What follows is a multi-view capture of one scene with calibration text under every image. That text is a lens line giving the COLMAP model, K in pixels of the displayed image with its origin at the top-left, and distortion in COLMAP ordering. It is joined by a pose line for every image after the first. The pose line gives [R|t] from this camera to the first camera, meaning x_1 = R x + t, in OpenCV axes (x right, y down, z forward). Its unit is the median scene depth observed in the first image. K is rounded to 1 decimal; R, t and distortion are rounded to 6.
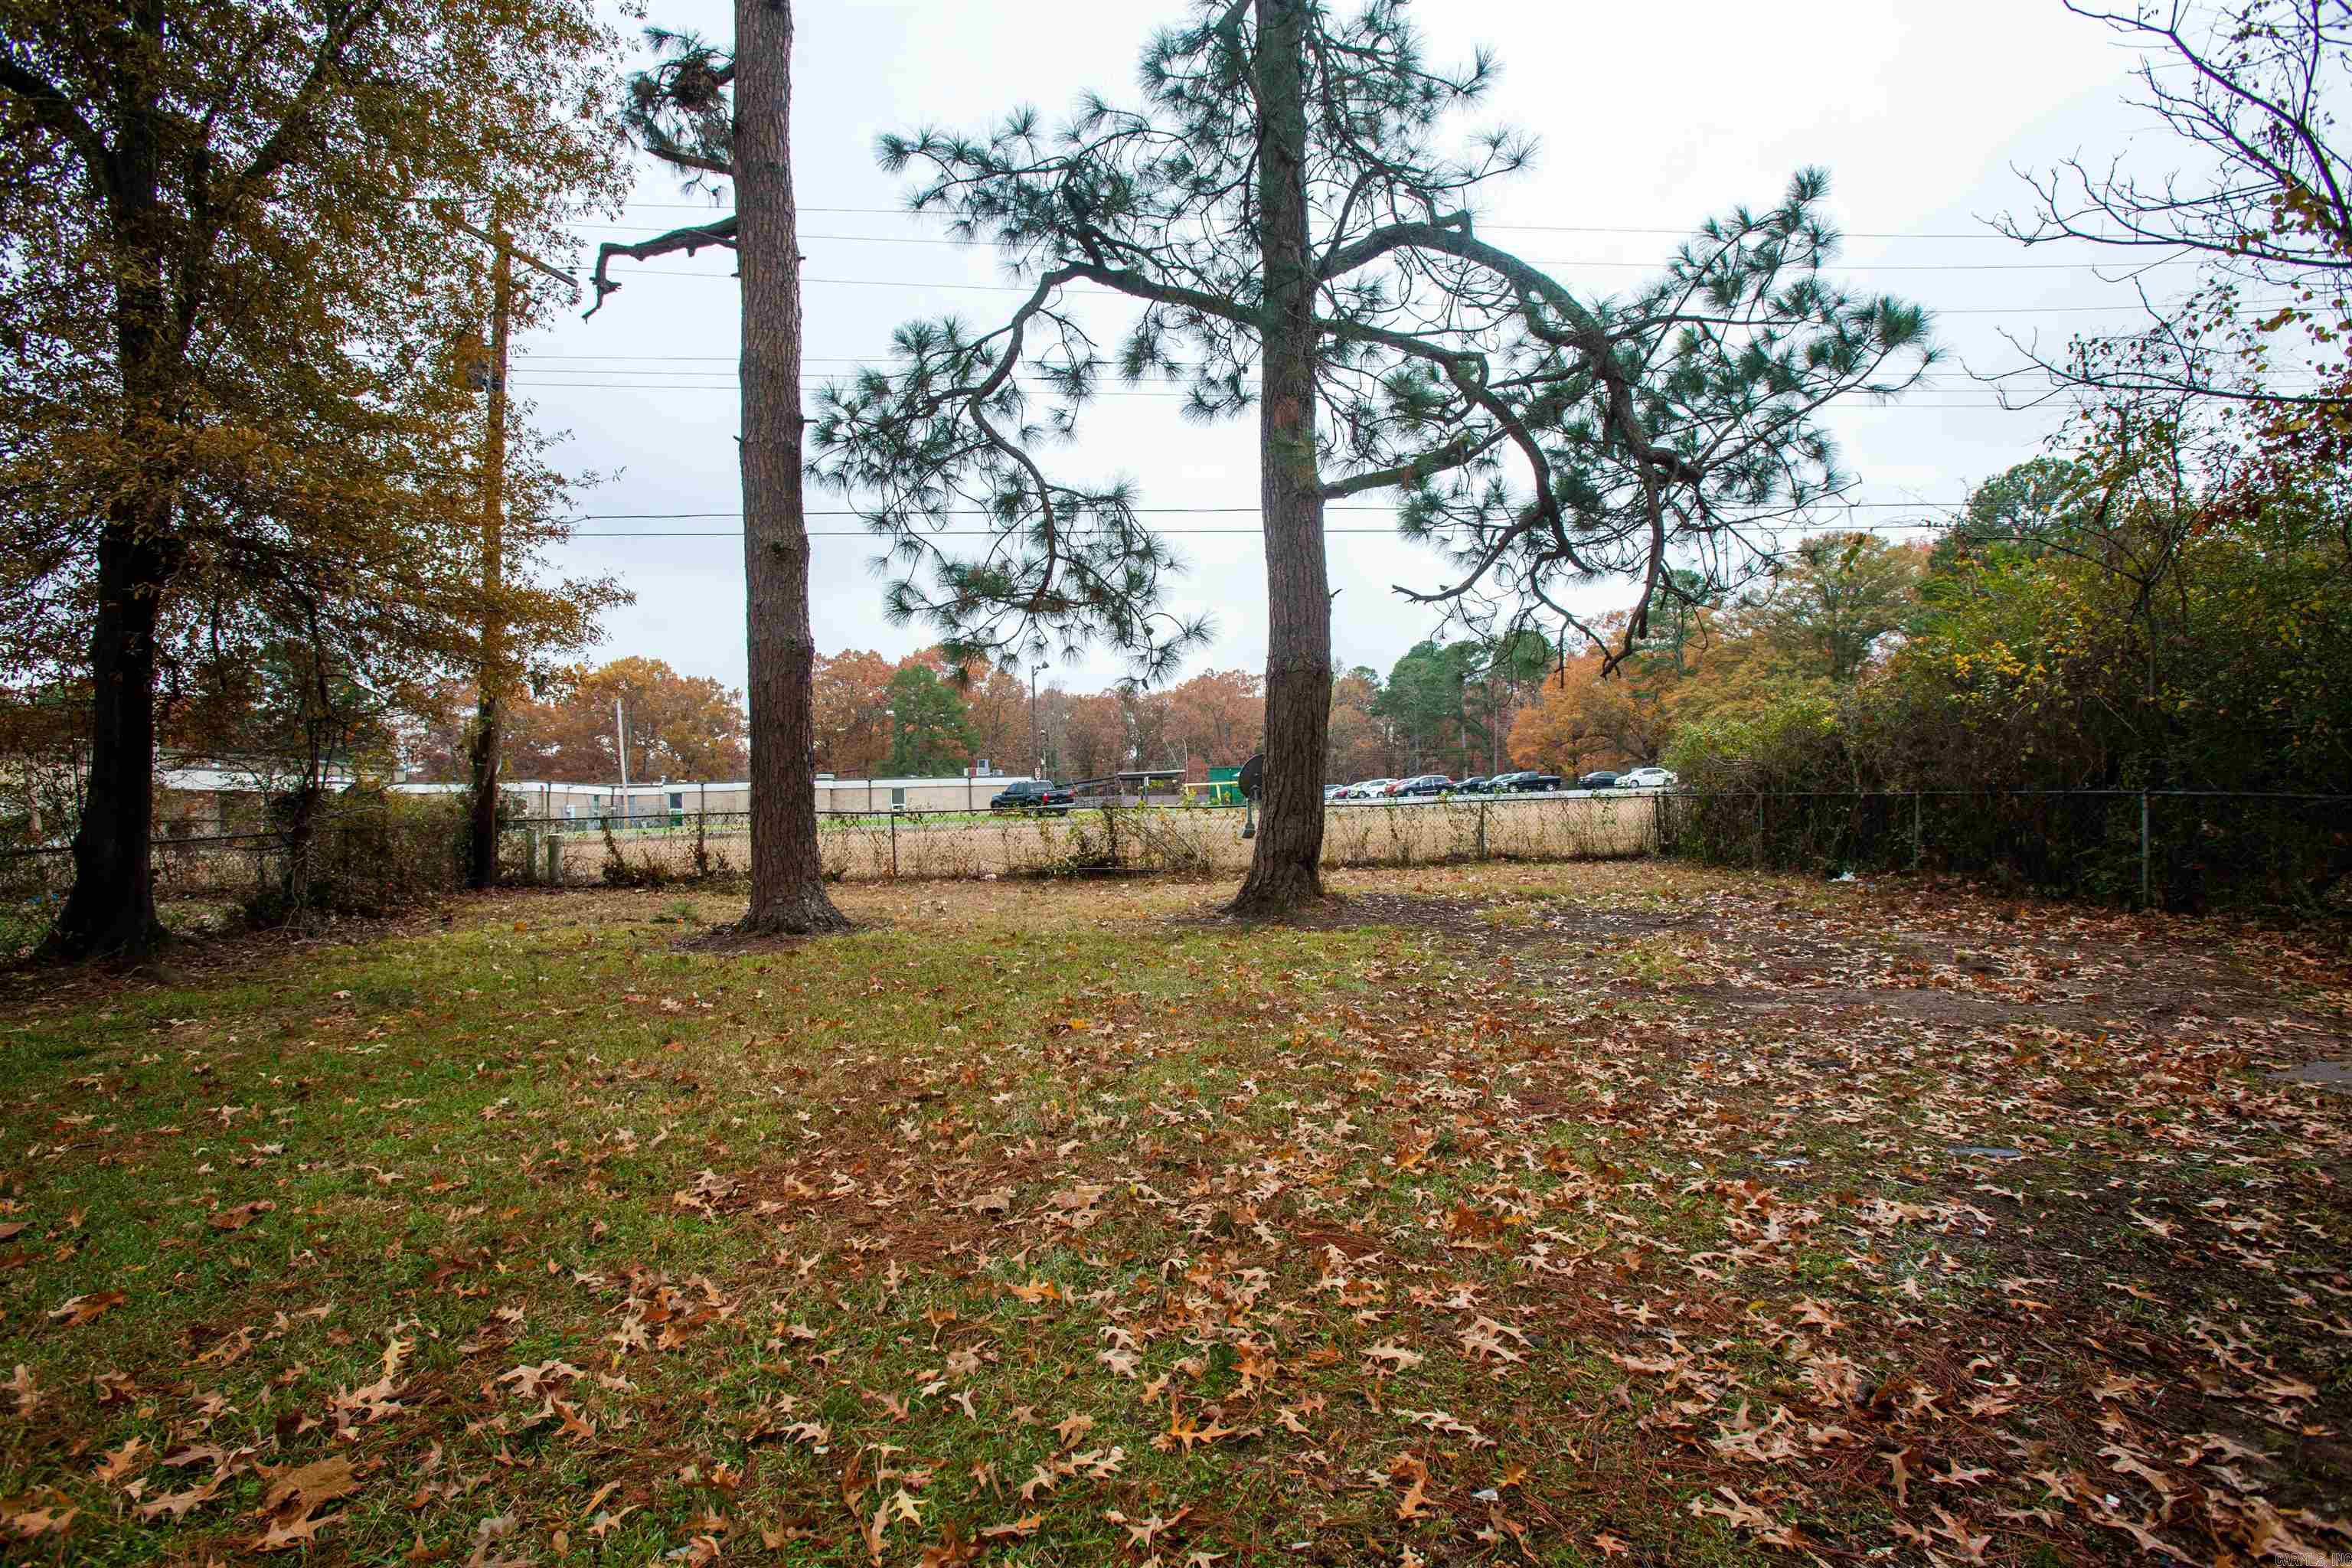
lens RADIAL K [[1106.5, 0, 1168.3], [0, 1106.5, 788.8], [0, 0, 1]] dist [-0.081983, 0.031981]
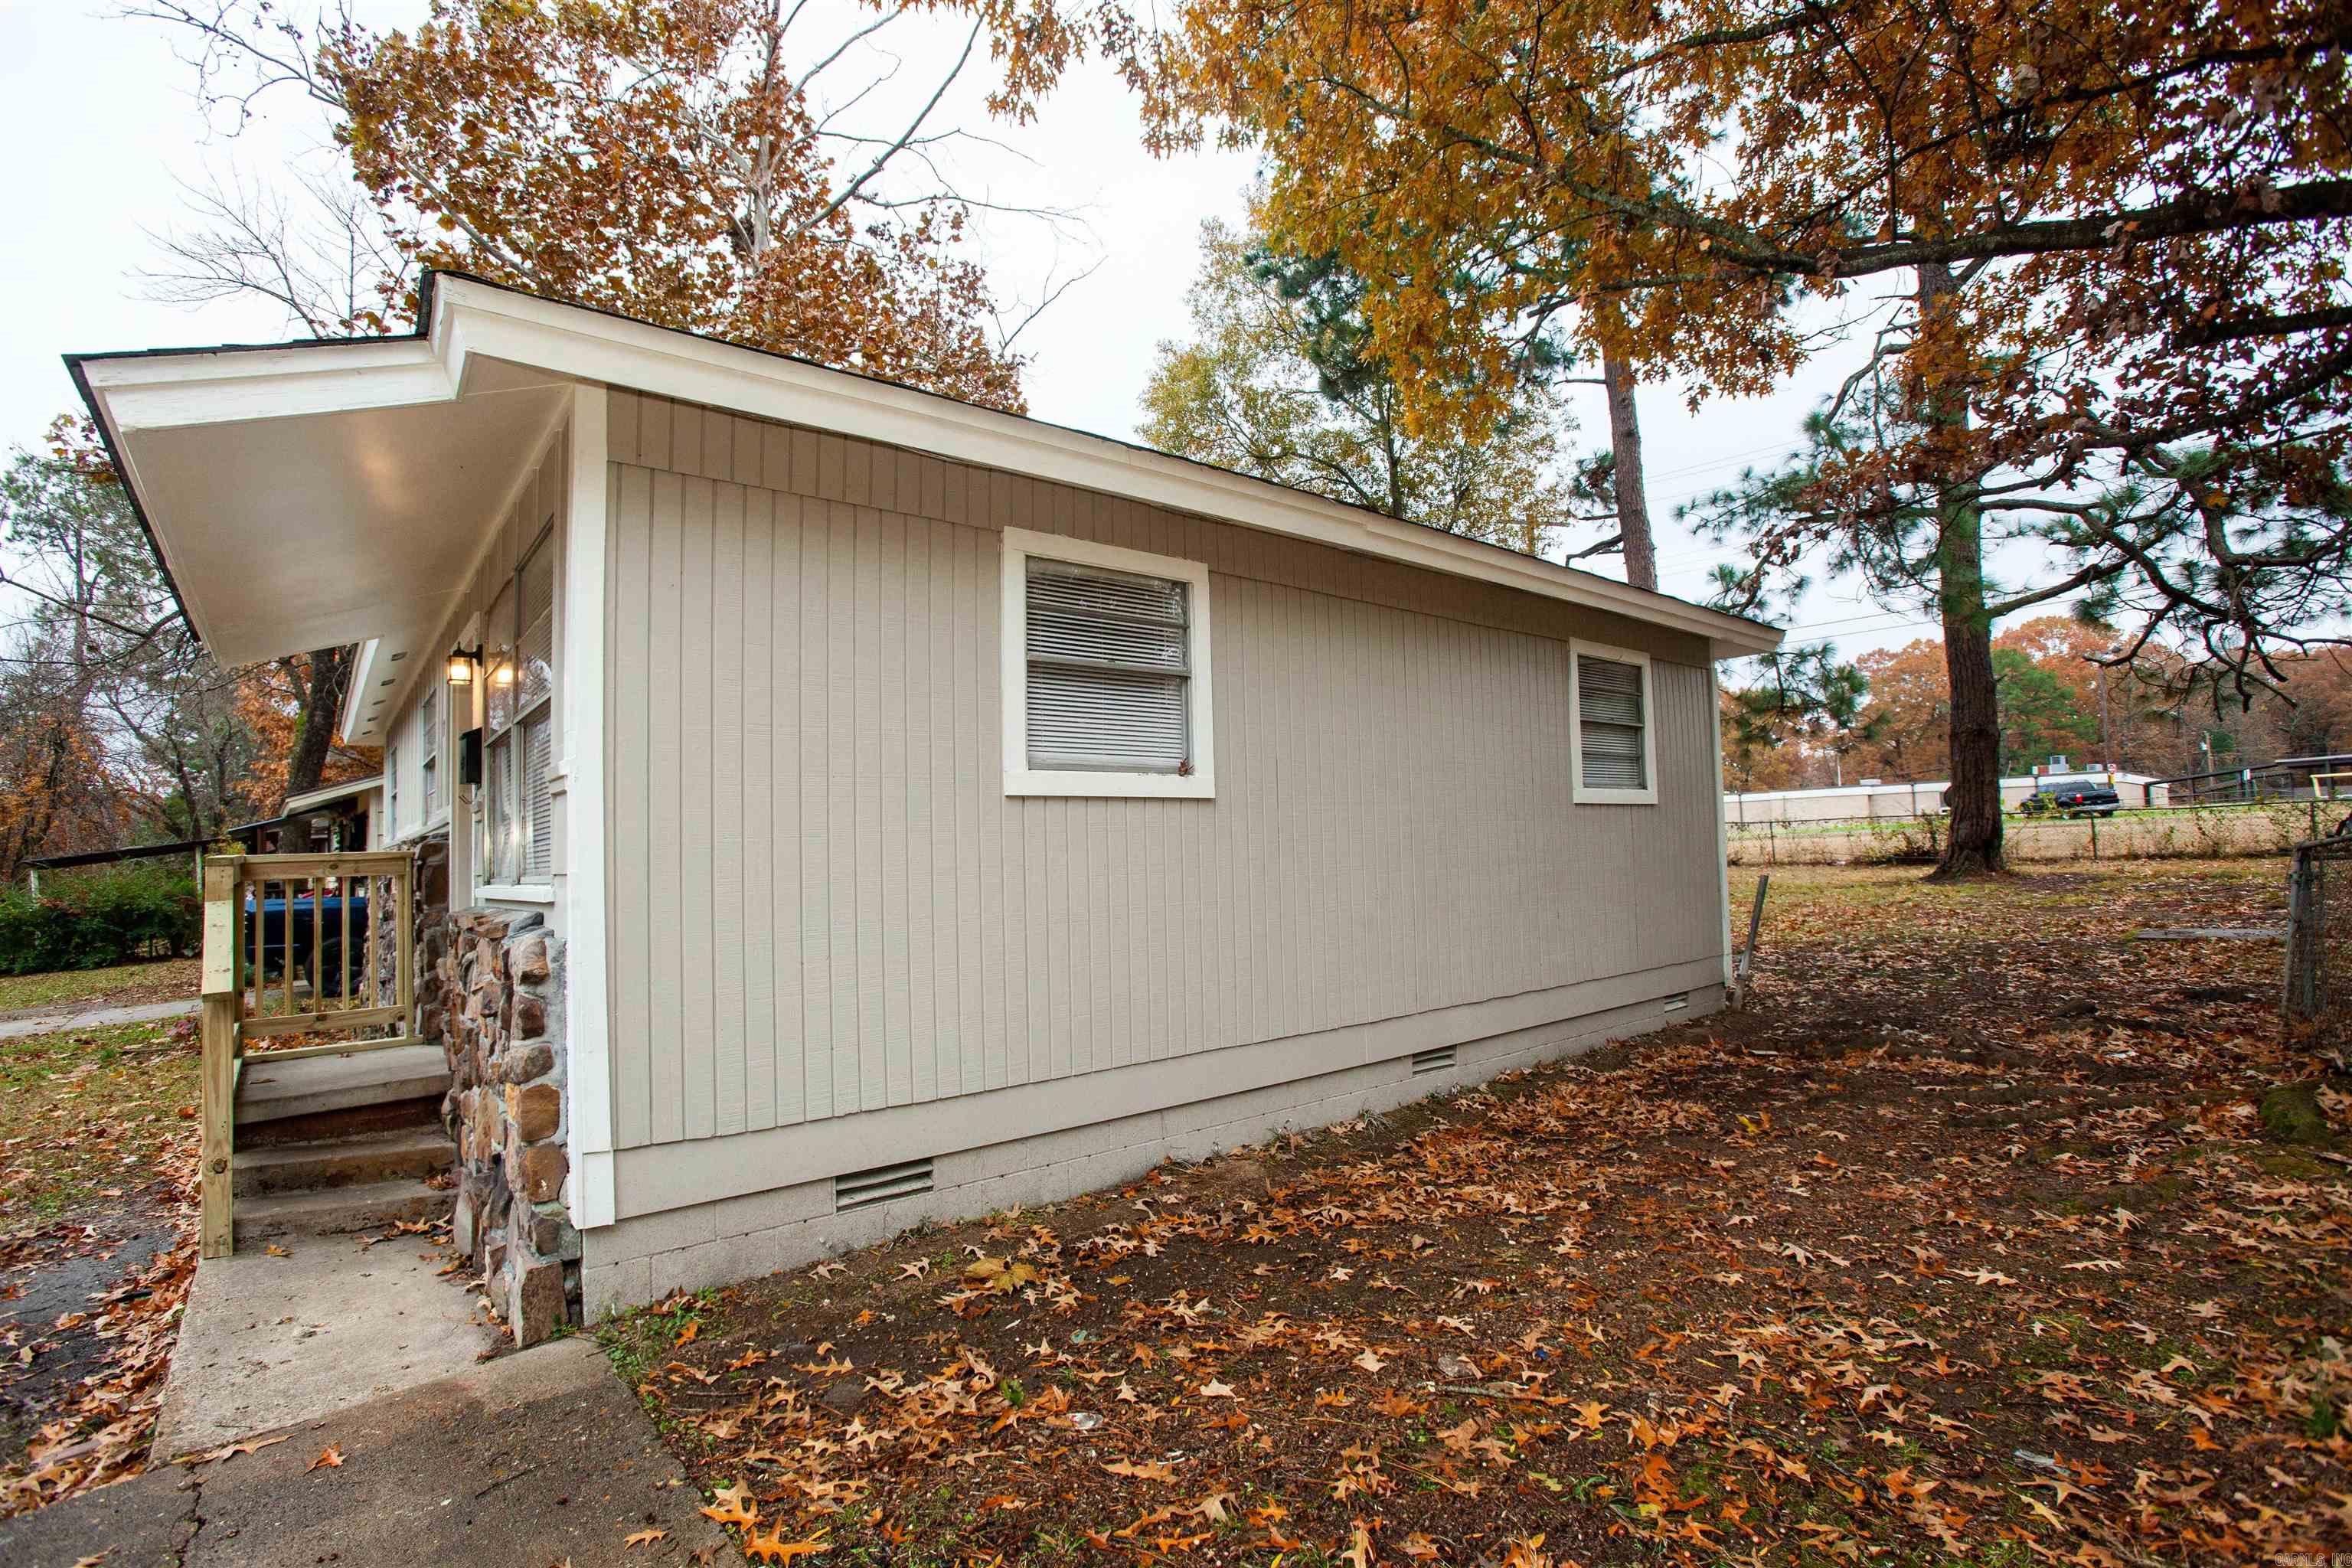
lens RADIAL K [[1106.5, 0, 1168.3], [0, 1106.5, 788.8], [0, 0, 1]] dist [-0.081983, 0.031981]
pose [[0.607252, -0.040064, -0.793499, 0.658346], [0.033977, 0.999124, -0.024444, -0.023675], [0.793783, -0.012117, 0.608081, -0.904863]]
